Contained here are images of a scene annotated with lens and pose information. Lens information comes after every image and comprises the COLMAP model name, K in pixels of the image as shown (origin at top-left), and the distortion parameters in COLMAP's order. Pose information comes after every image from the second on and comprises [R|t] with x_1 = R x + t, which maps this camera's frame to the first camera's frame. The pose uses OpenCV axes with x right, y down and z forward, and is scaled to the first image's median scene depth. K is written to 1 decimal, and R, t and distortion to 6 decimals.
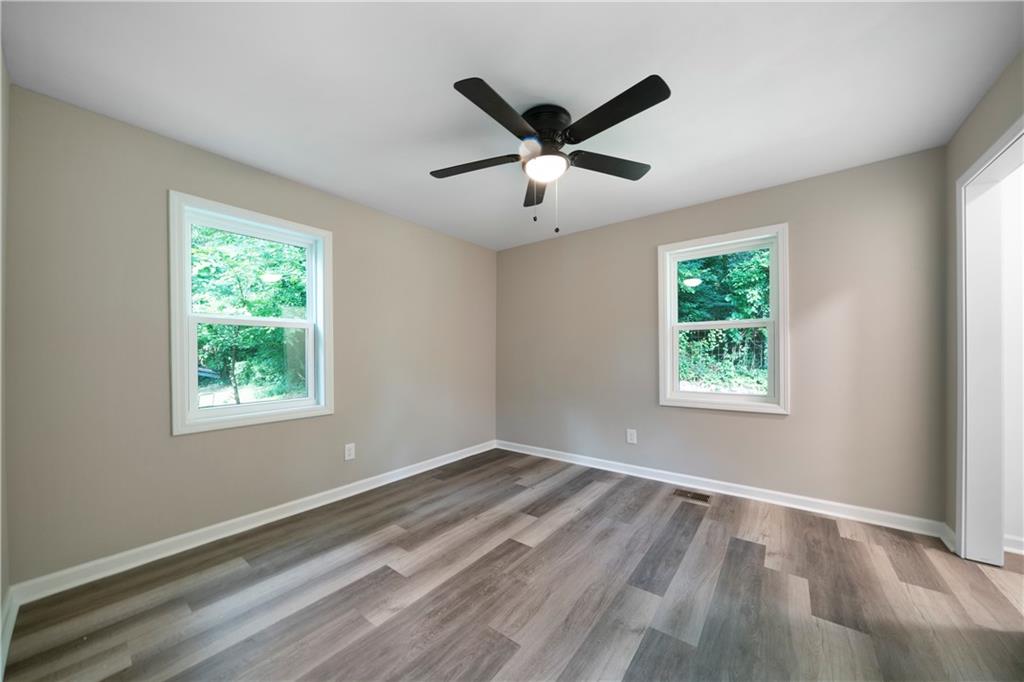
lens RADIAL K [[350.2, 0, 513.4], [0, 350.2, 352.8], [0, 0, 1]] dist [-0.005228, -0.000113]
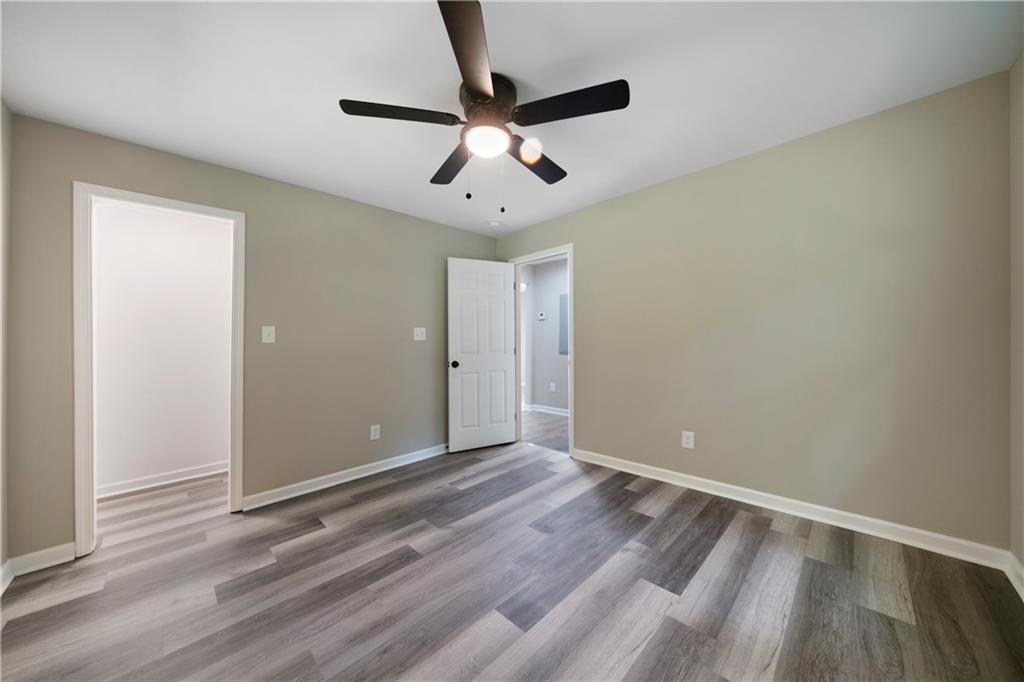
lens RADIAL K [[350.2, 0, 513.4], [0, 350.2, 352.8], [0, 0, 1]] dist [-0.005228, -0.000113]
pose [[-0.992520, 0.025231, 0.119451, -0.098676], [0.029174, 0.999082, 0.031374, 0.001347], [-0.118549, 0.034624, -0.992344, 2.017661]]
